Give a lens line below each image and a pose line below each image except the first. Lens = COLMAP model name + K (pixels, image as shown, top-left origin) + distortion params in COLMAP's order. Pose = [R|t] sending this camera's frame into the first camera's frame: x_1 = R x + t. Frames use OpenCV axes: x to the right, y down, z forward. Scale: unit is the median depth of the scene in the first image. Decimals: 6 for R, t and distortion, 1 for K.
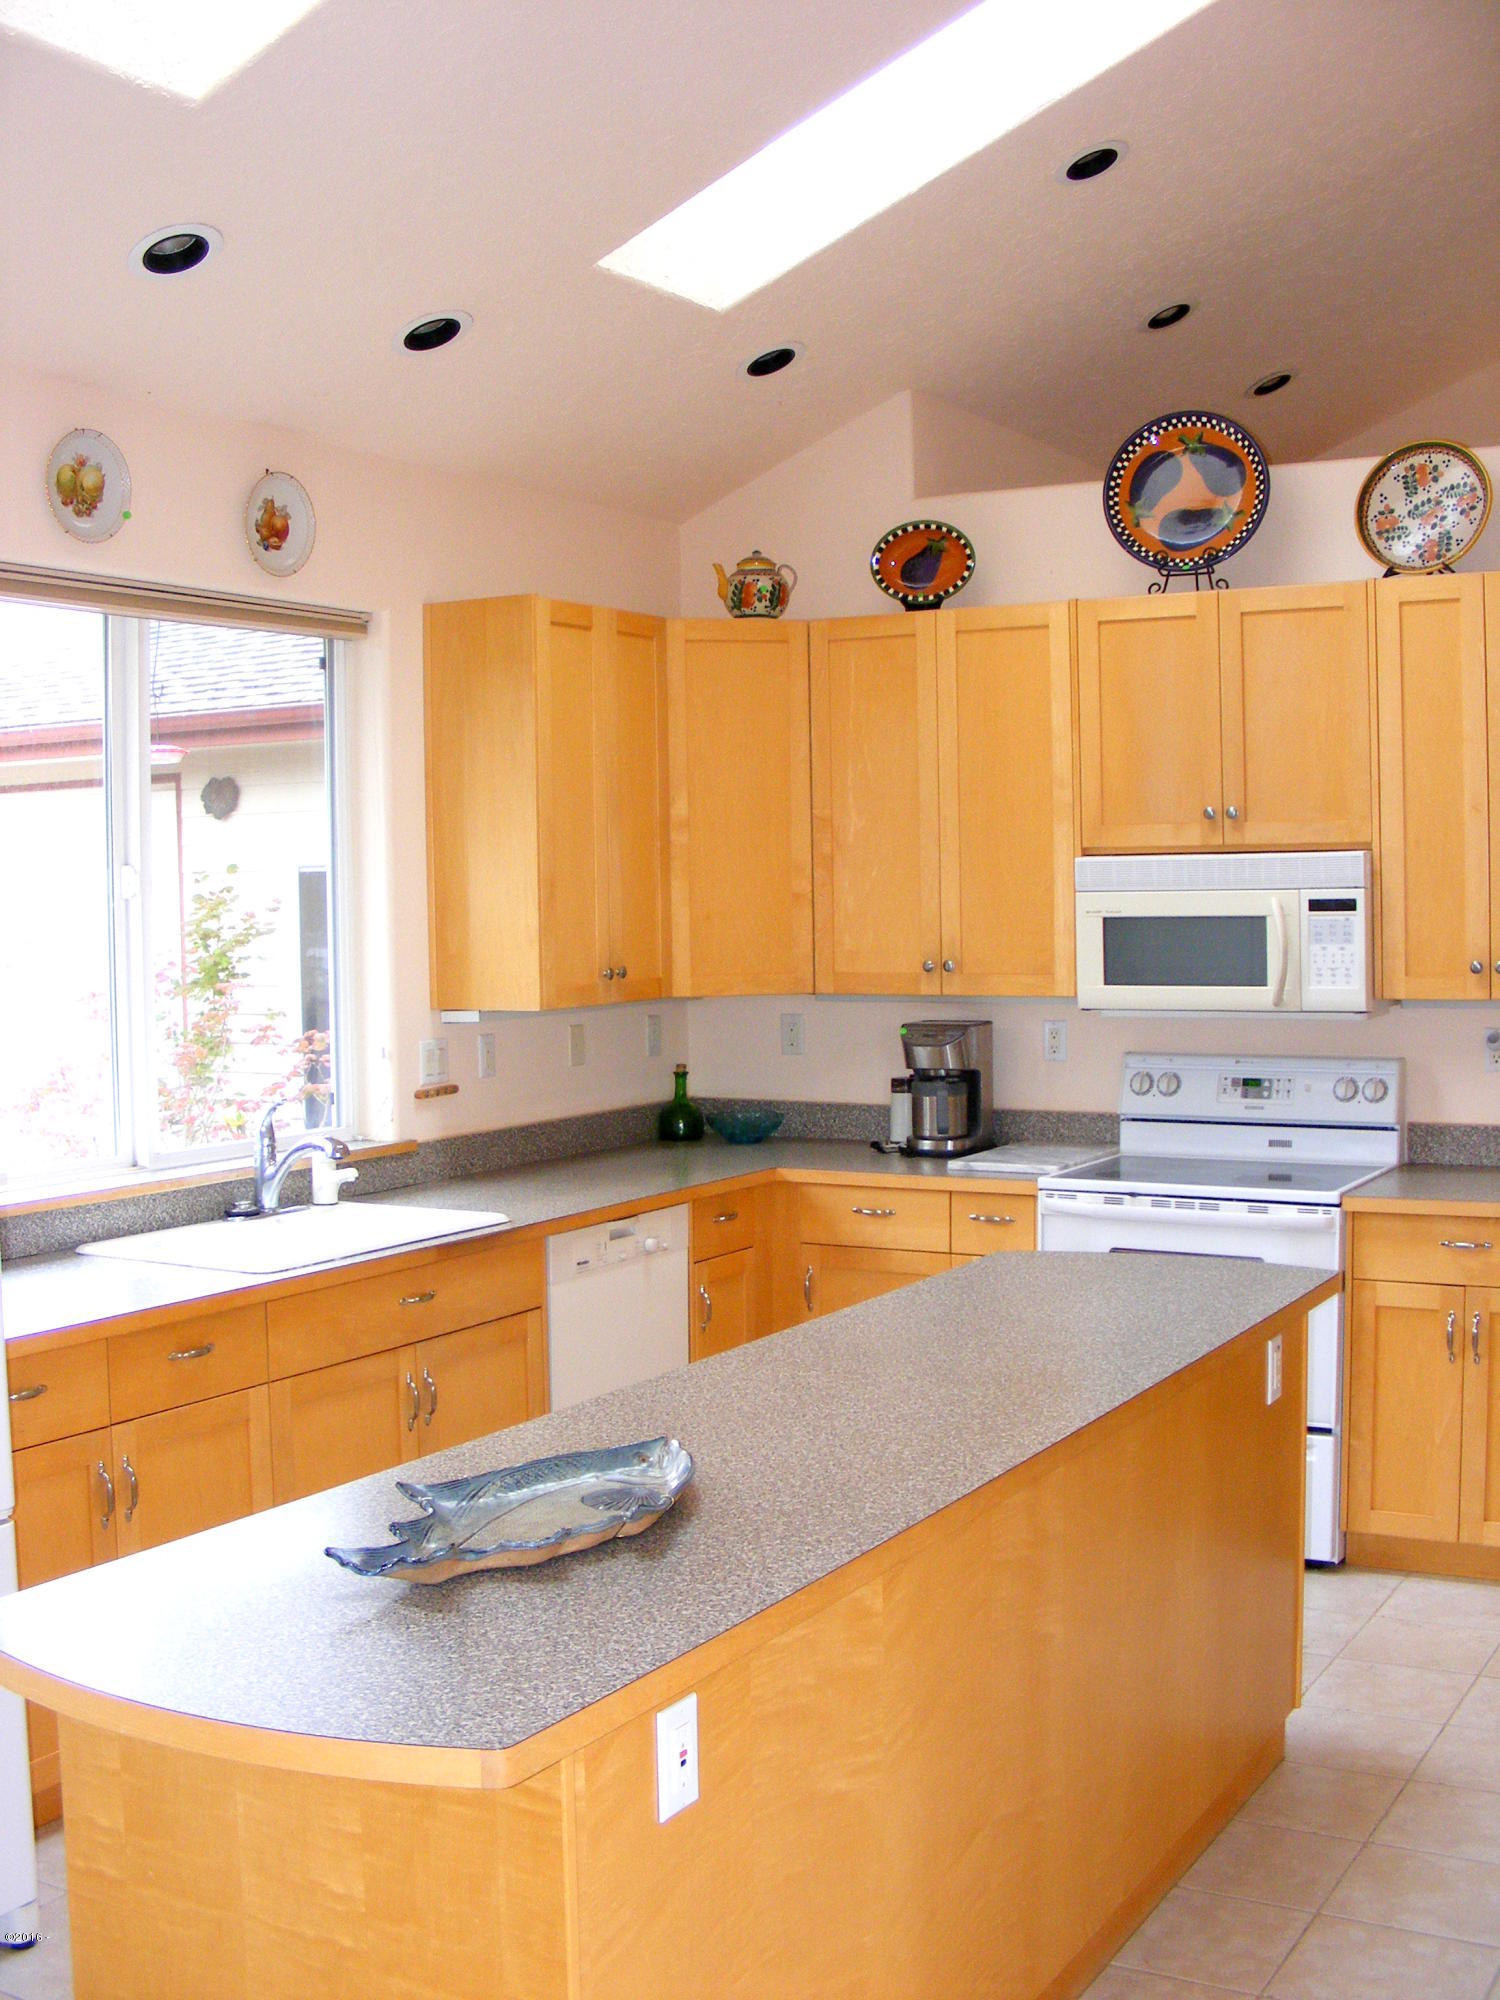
lens RADIAL K [[2272.8, 0, 750.0], [0, 2272.8, 1000.0], [0, 0, 1]] dist [-0.247086, 0.264562]
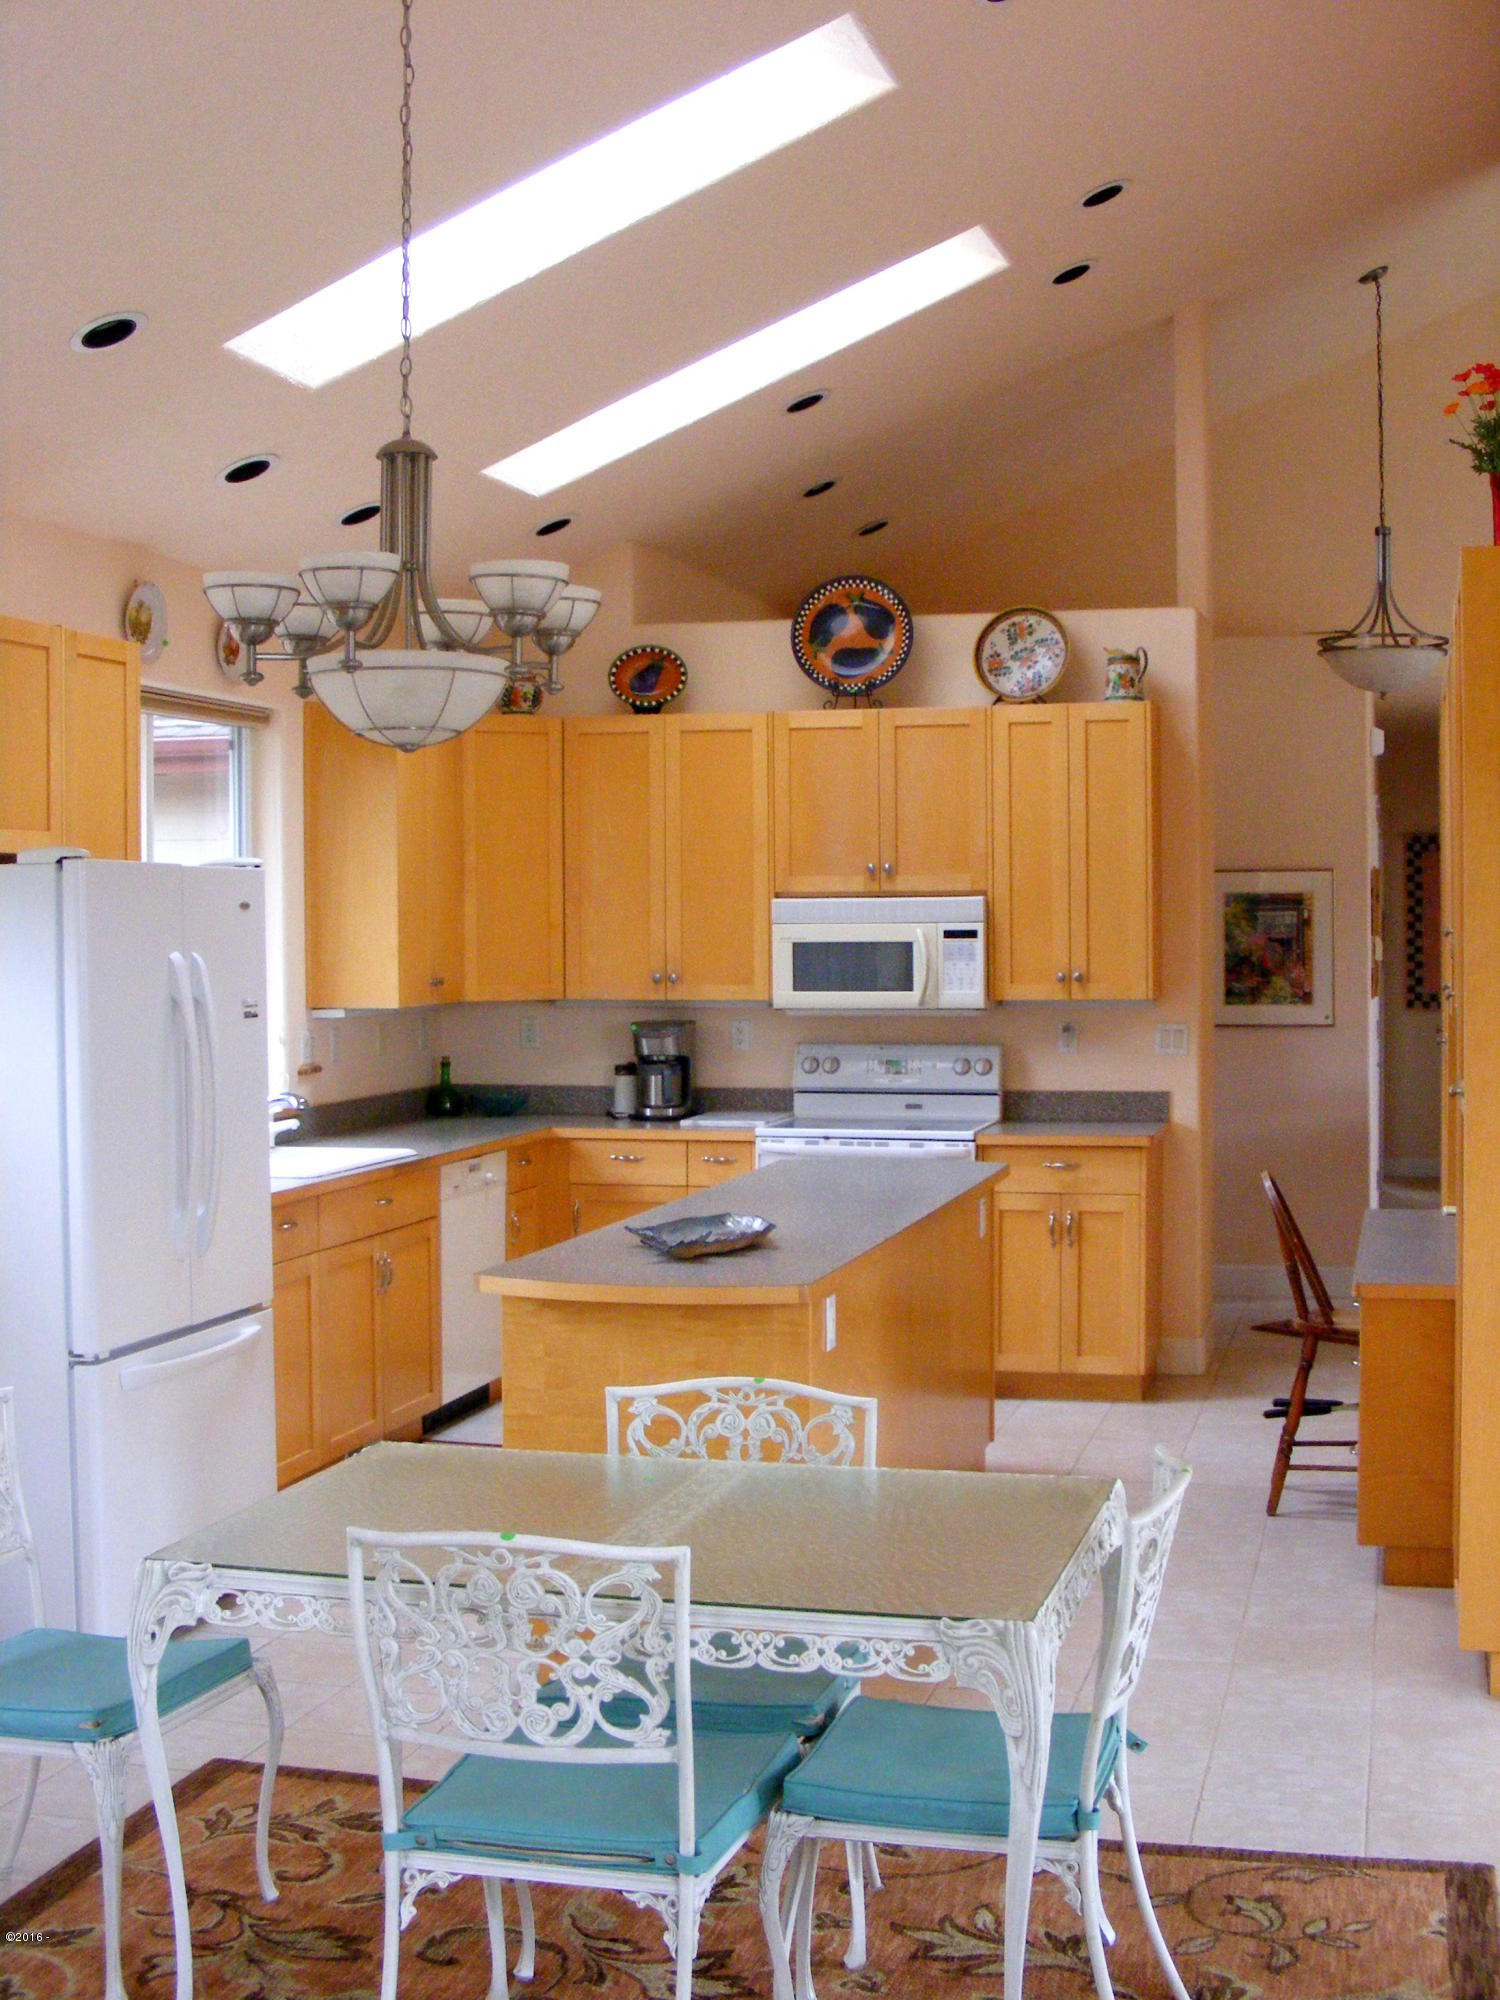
lens RADIAL K [[2587.6, 0, 750.0], [0, 2587.6, 1000.0], [0, 0, 1]] dist [-0.129897, 0.058169]
pose [[0.963612, 0.001994, 0.267296, -0.299594], [0.003667, 0.999779, -0.020680, 0.032105], [-0.267279, 0.020908, 0.963392, -0.534434]]
